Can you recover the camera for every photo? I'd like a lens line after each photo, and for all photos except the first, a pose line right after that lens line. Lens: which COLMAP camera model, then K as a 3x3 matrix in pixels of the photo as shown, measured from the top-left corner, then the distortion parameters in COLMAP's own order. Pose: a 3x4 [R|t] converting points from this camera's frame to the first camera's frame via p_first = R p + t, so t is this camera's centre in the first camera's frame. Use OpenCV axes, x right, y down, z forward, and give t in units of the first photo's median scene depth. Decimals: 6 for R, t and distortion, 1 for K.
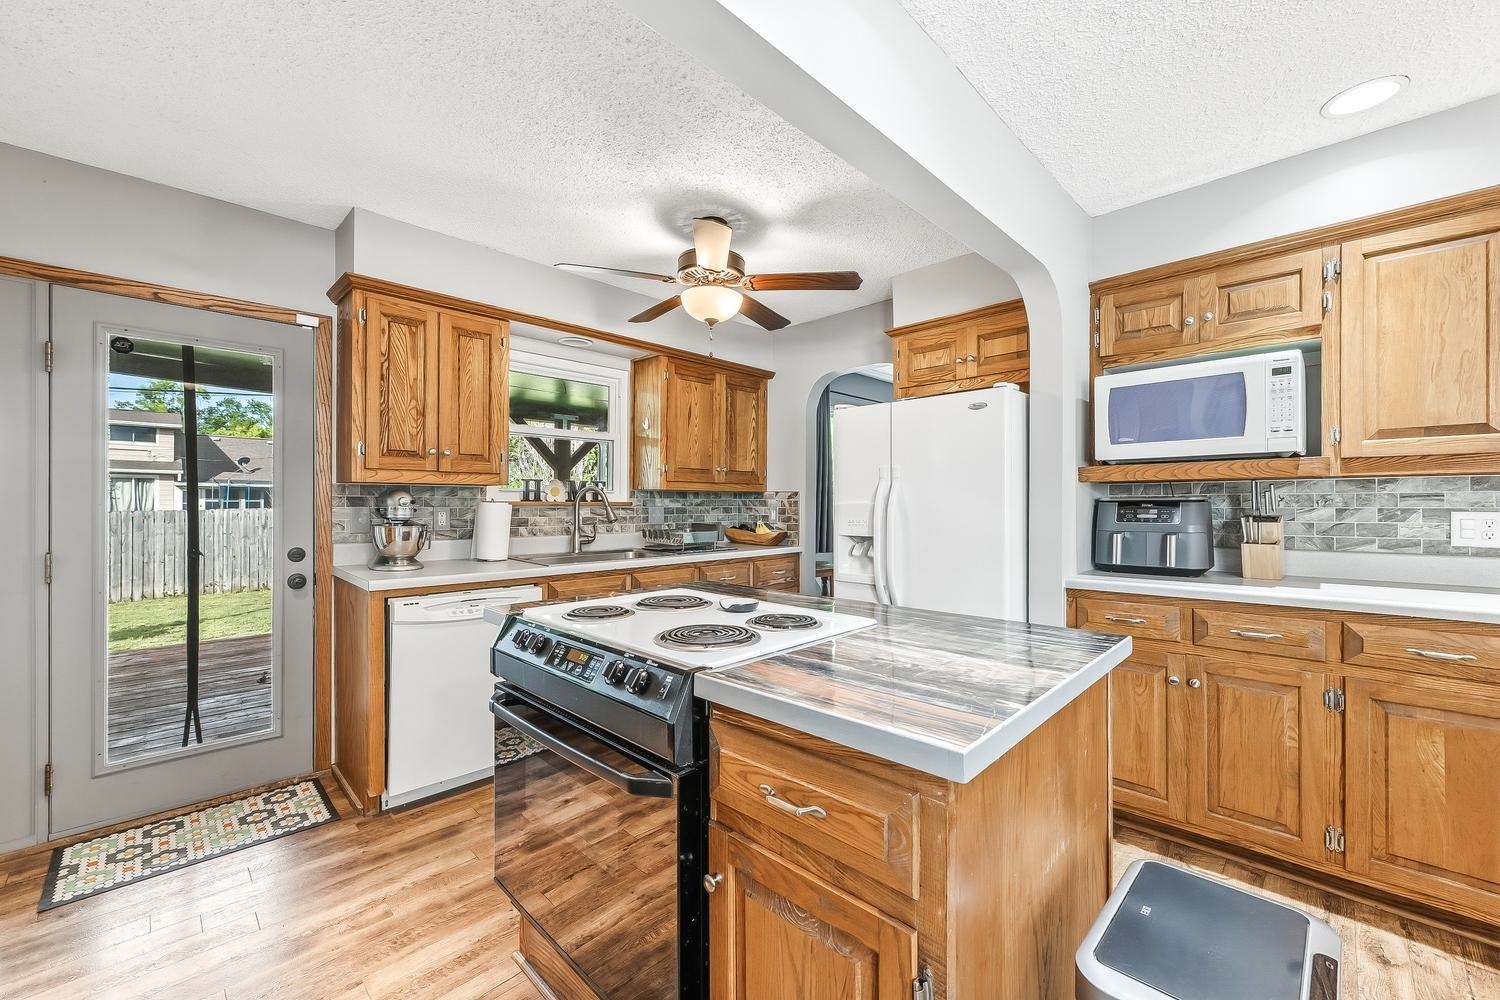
lens RADIAL K [[610.9, 0, 755.6], [0, 610.9, 504.9], [0, 0, 1]] dist [-0.000319, -0.000275]
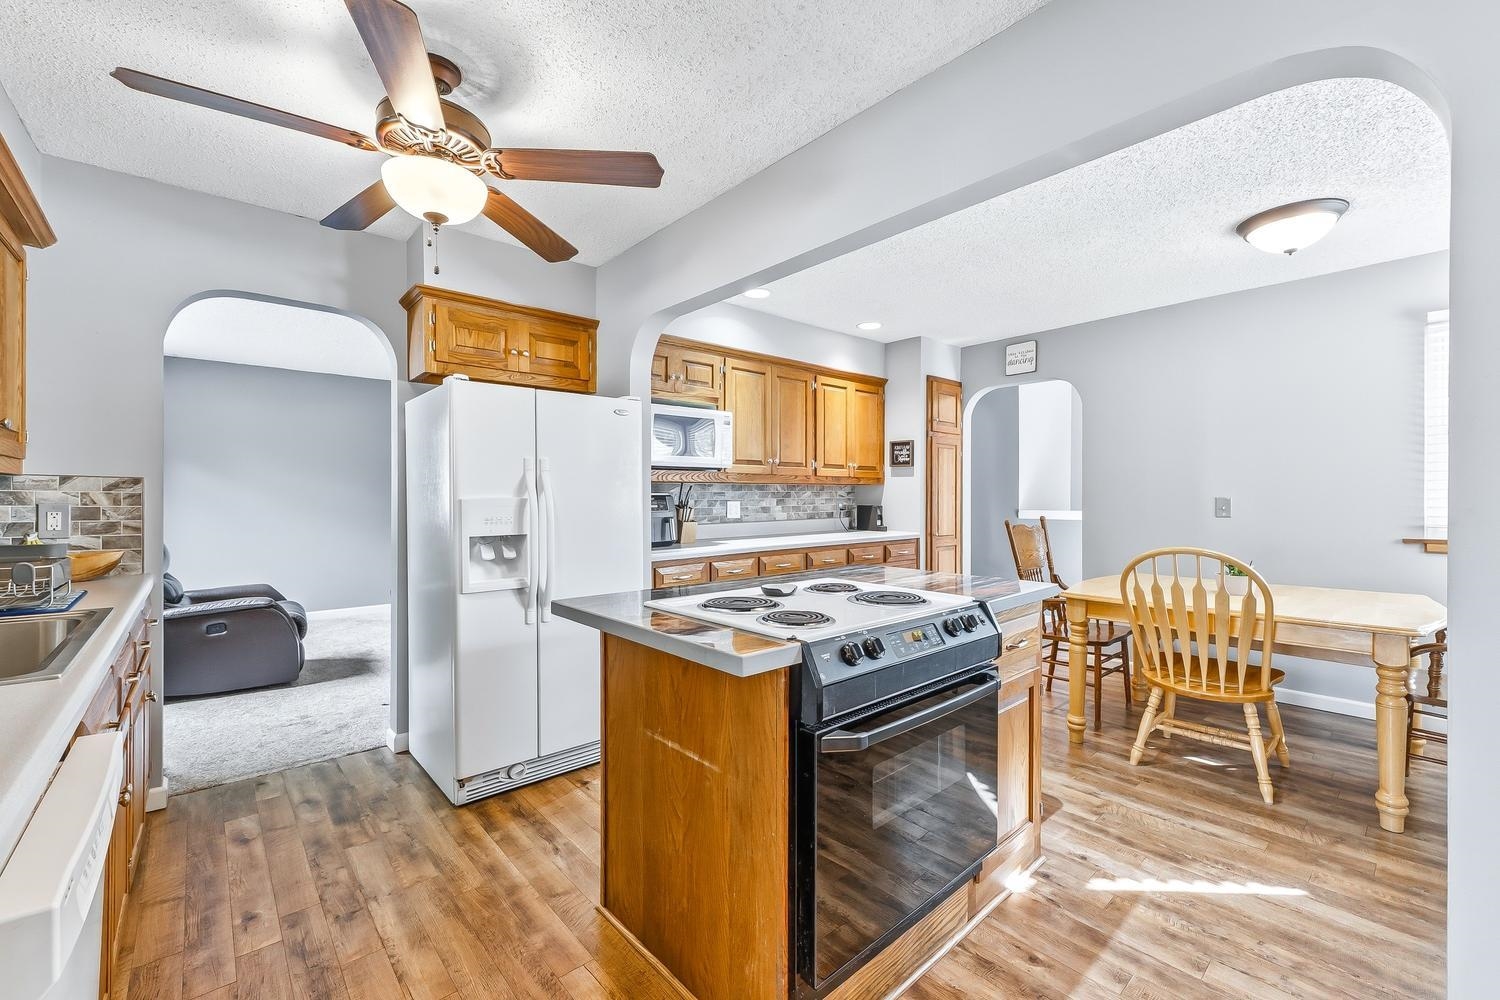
lens RADIAL K [[610.9, 0, 748.1], [0, 610.9, 517.5], [0, 0, 1]] dist [-0.000319, -0.000275]
pose [[0.065868, -0.030179, 0.997372, -0.714094], [0.007242, 0.999531, 0.029766, 0.003773], [-0.997802, 0.005263, 0.066055, 0.636698]]
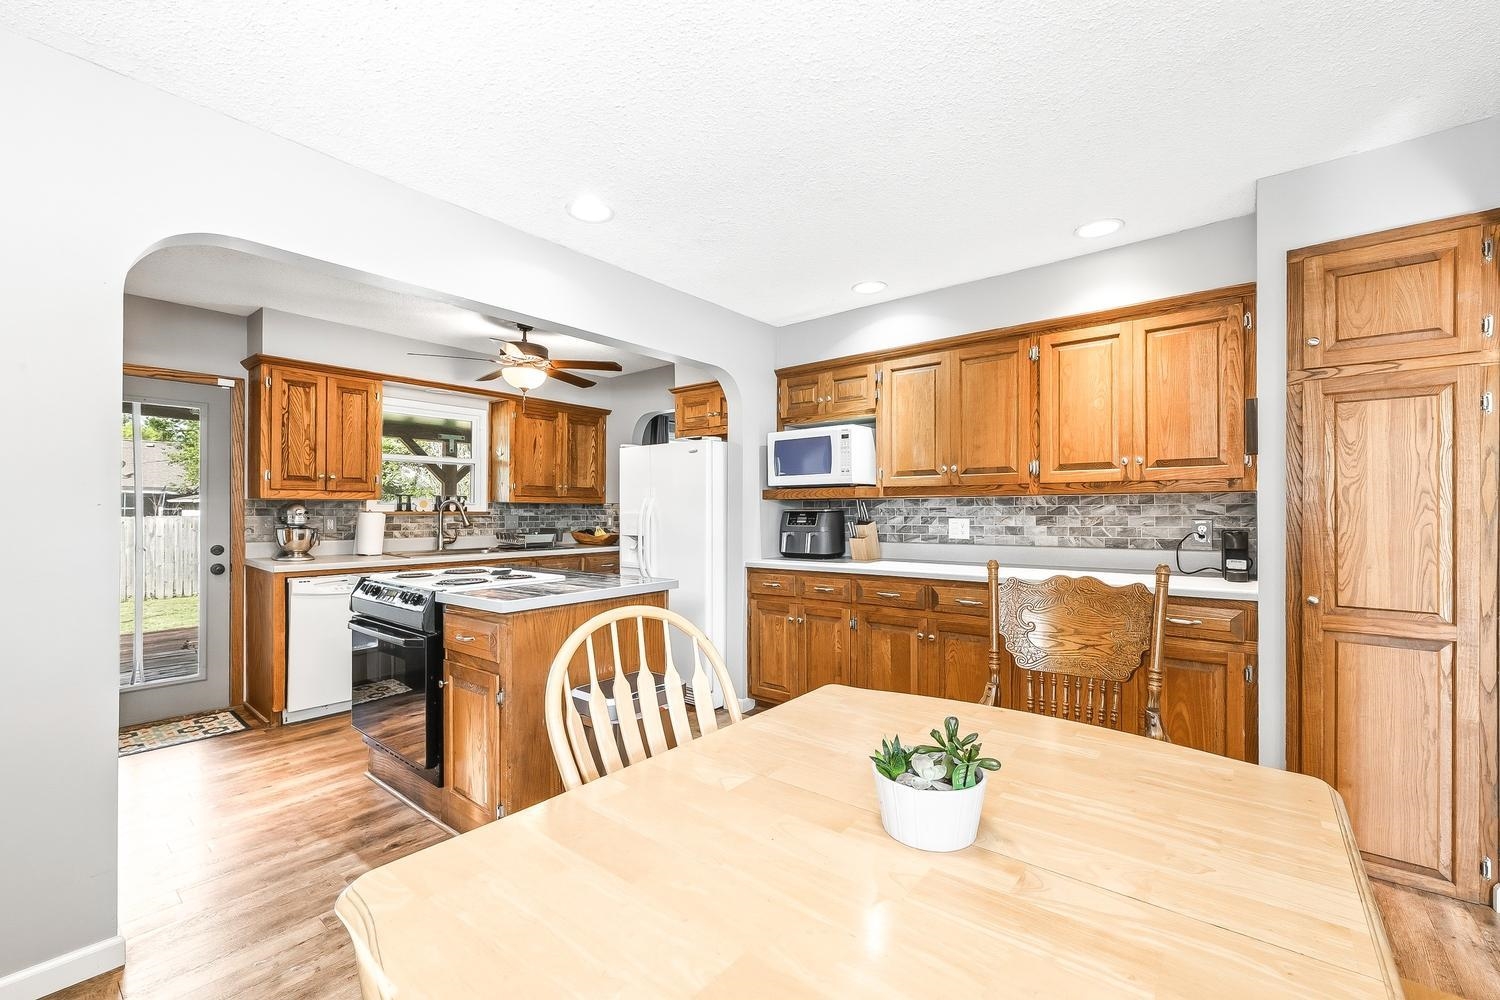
lens RADIAL K [[610.9, 0, 749.2], [0, 610.9, 512.9], [0, 0, 1]] dist [-0.000319, -0.000275]
pose [[0.994672, 0.000124, 0.103093, 0.321025], [-0.000137, 1.000000, 0.000124, -0.003358], [-0.103093, -0.000137, 0.994672, -0.526115]]
